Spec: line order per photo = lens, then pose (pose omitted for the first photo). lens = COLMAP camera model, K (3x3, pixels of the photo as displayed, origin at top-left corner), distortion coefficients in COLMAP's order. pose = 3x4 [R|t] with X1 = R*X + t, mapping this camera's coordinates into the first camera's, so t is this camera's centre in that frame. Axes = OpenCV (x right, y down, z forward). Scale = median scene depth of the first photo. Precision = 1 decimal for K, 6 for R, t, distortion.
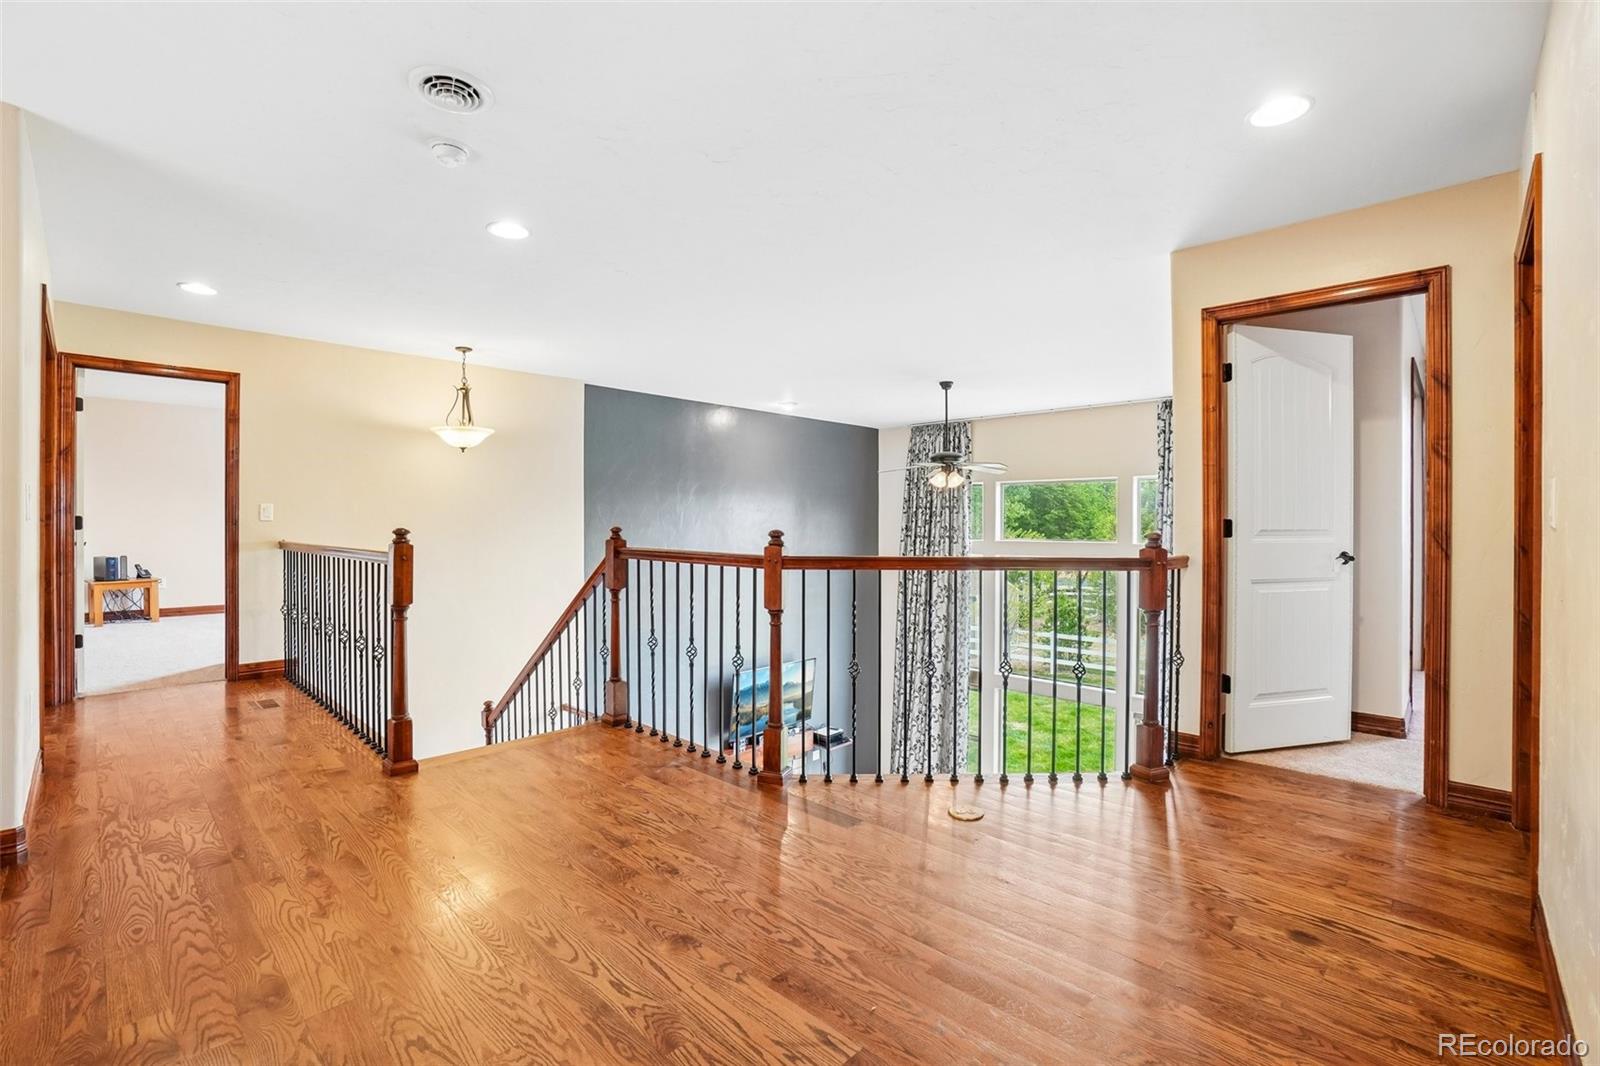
lens RADIAL K [[701.4, 0, 800.0], [0, 701.4, 533.0], [0, 0, 1]] dist [-0.037829, 0.000140]
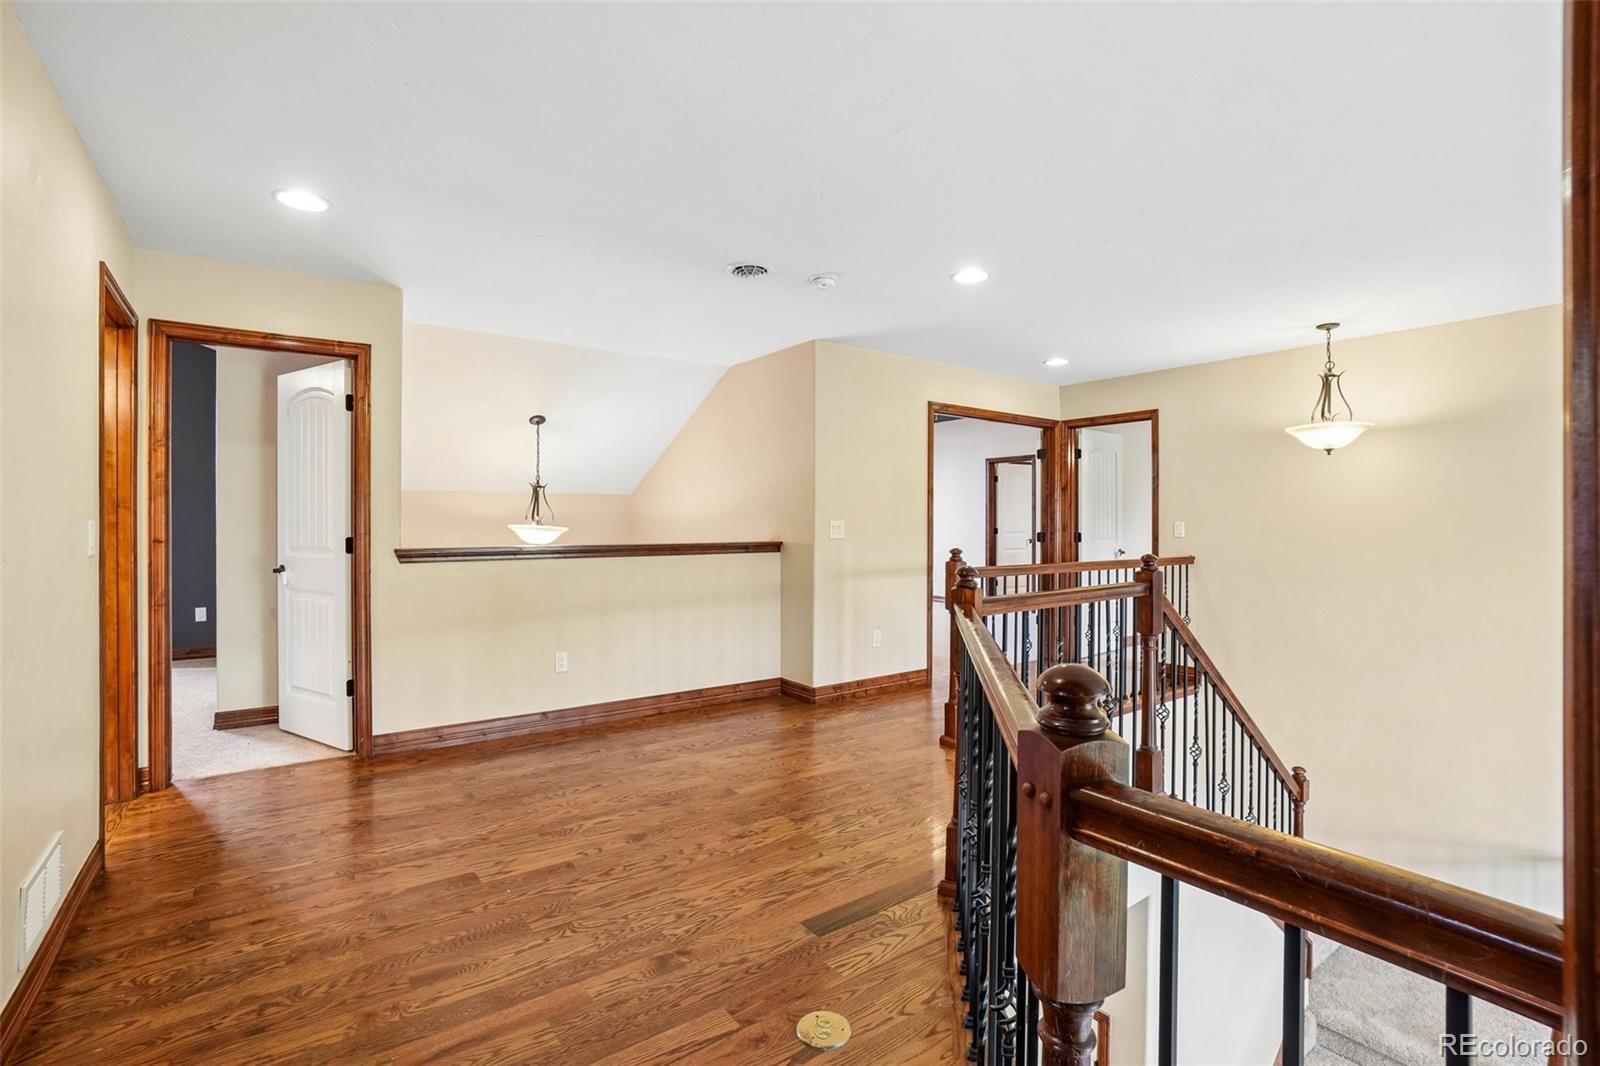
lens RADIAL K [[741.8, 0, 795.8], [0, 741.8, 512.5], [0, 0, 1]] dist [-0.009065, 0.000710]
pose [[-0.169537, -0.015972, -0.985394, 1.138103], [-0.014398, 0.999802, -0.013728, -0.073319], [0.985419, 0.011861, -0.169734, 1.352935]]
